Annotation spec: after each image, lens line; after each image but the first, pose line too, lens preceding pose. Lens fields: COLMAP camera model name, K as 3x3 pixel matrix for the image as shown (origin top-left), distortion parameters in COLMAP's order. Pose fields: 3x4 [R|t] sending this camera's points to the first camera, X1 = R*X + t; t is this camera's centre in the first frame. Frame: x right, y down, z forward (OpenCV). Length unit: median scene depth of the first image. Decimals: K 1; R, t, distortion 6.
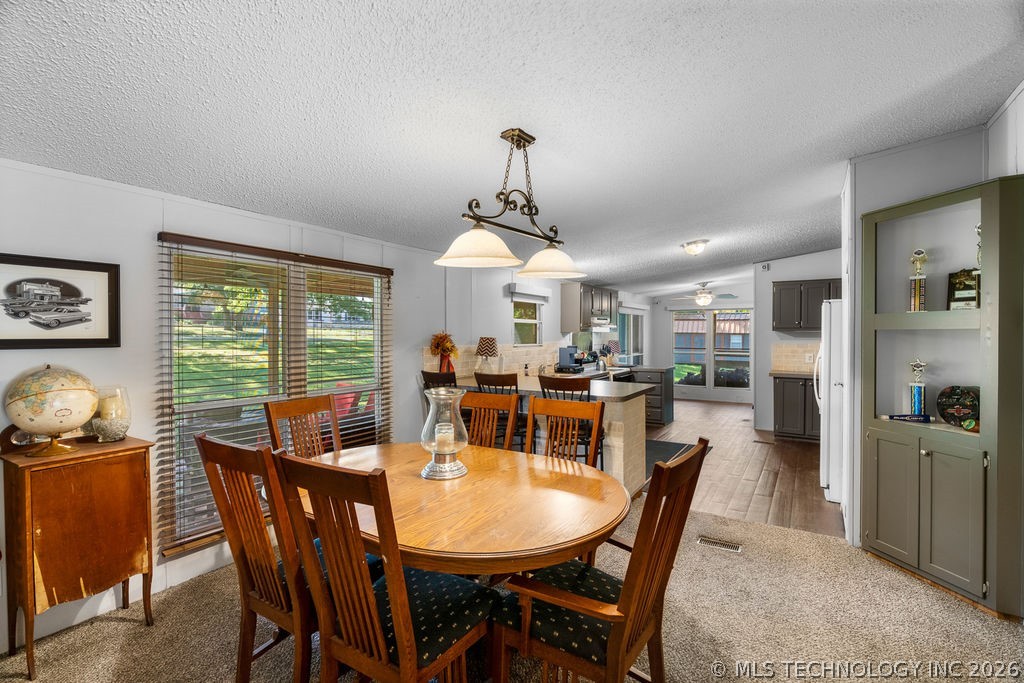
lens RADIAL K [[474.2, 0, 534.5], [0, 474.2, 339.1], [0, 0, 1]] dist [-0.002165, -0.000099]
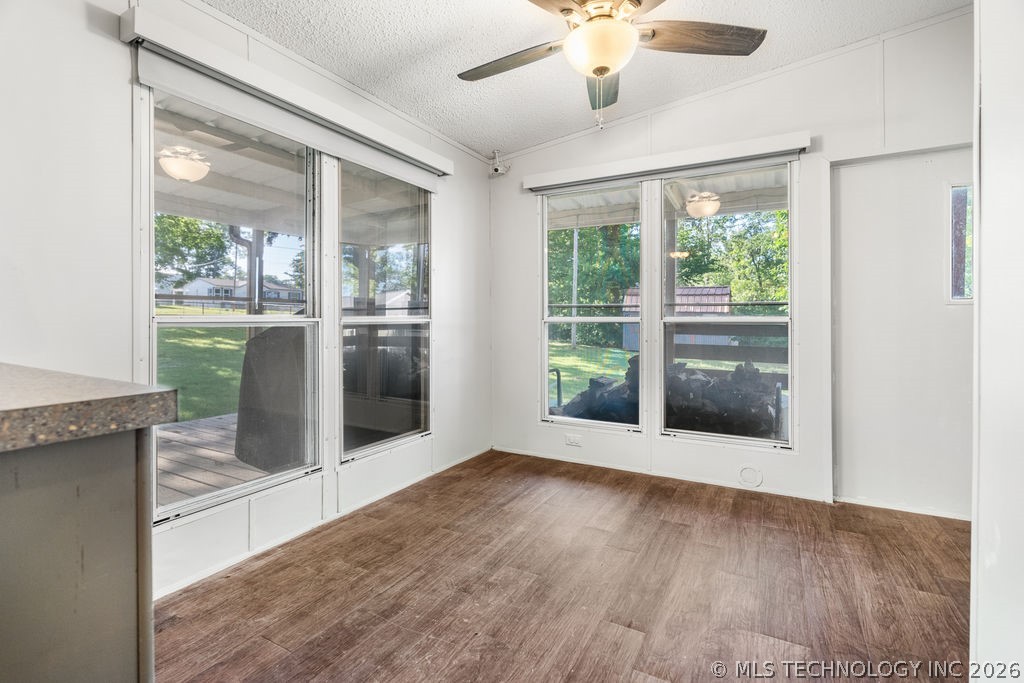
lens RADIAL K [[475.7, 0, 511.3], [0, 475.7, 315.9], [0, 0, 1]] dist [-0.016035, 0.010355]
pose [[0.999692, 0.007361, 0.023690, 0.447436], [-0.007013, 0.999867, -0.014718, 0.053856], [-0.023796, 0.014548, 0.999611, 1.141842]]
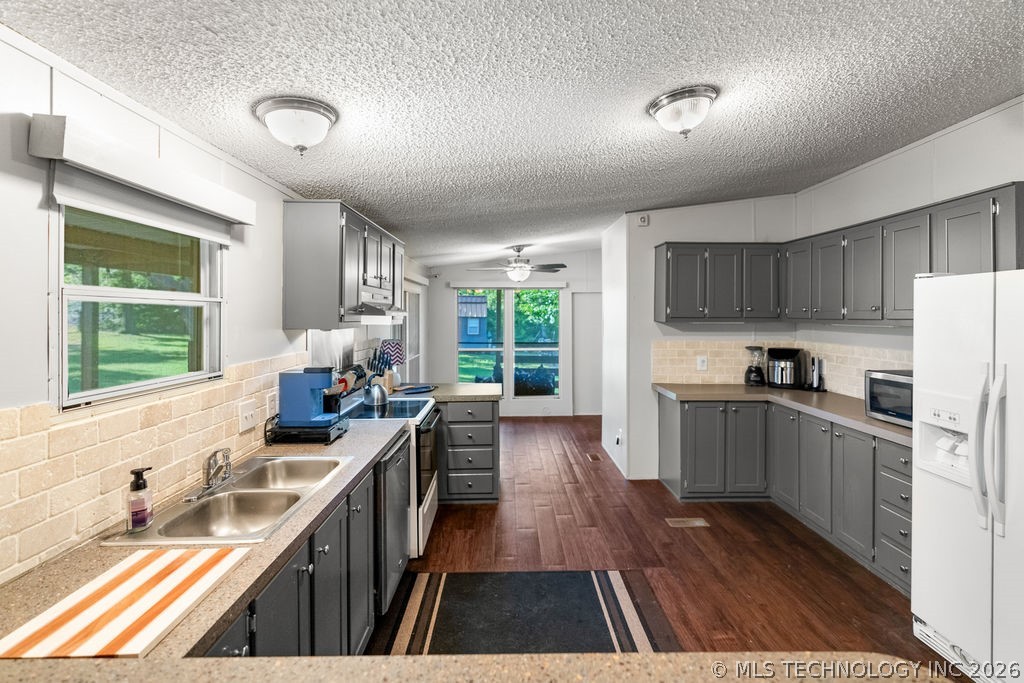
lens RADIAL K [[471.2, 0, 513.1], [0, 471.2, 312.1], [0, 0, 1]] dist [-0.000354, 0.000770]
pose [[0.858521, 0.004854, 0.512755, 0.022028], [0.005269, 0.999819, -0.018287, -0.022367], [-0.512751, 0.018401, 0.858340, 0.635781]]
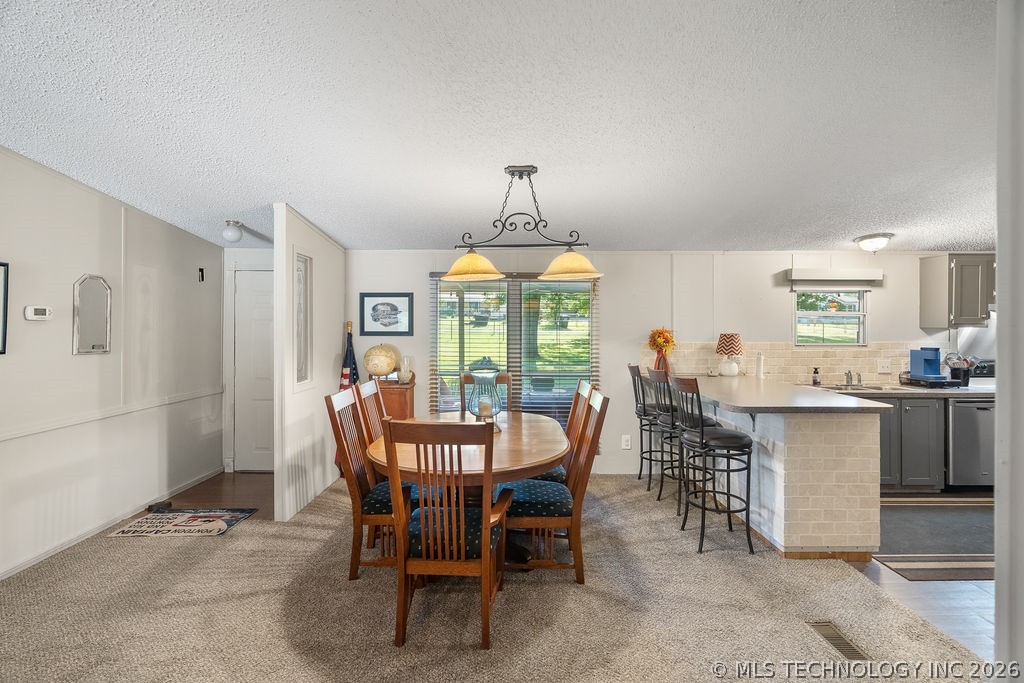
lens RADIAL K [[500.7, 0, 514.8], [0, 500.7, 336.1], [0, 0, 1]] dist [0.000991, 0.000359]
pose [[0.513078, 0.013120, -0.858241, 0.410800], [-0.012428, 0.999892, 0.007856, -0.001357], [0.858252, 0.006636, 0.513186, 0.122695]]
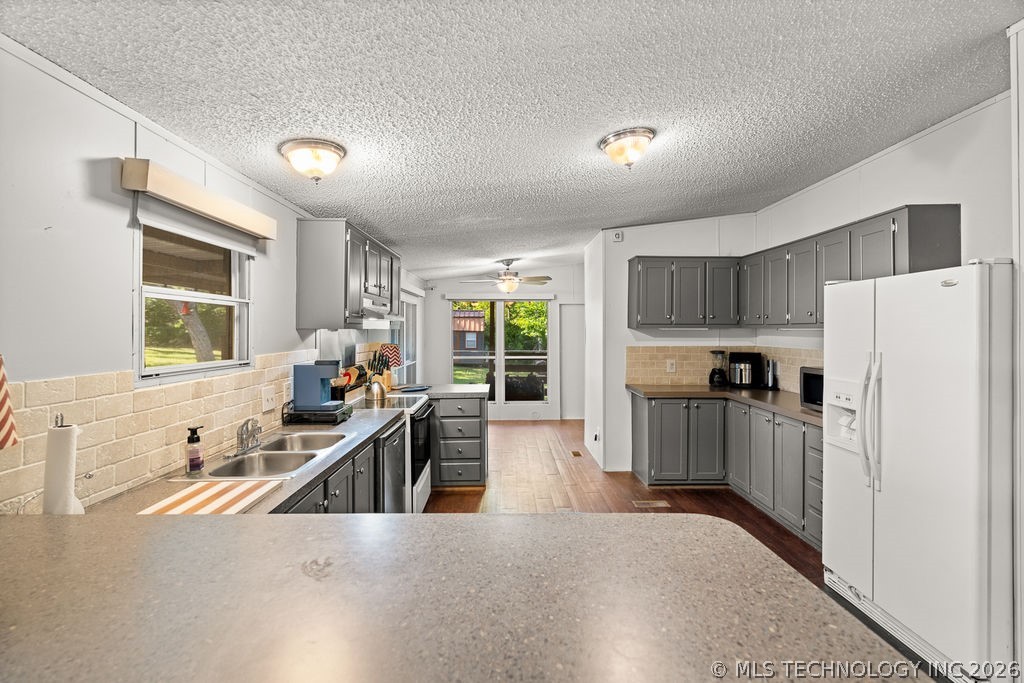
lens RADIAL K [[466.7, 0, 512.2], [0, 466.7, 327.4], [0, 0, 1]] dist [-0.002612, -0.000205]
pose [[0.857641, 0.005671, 0.514218, 0.004718], [0.004069, 0.999833, -0.017813, -0.008331], [-0.514233, 0.017370, 0.857474, 0.570340]]
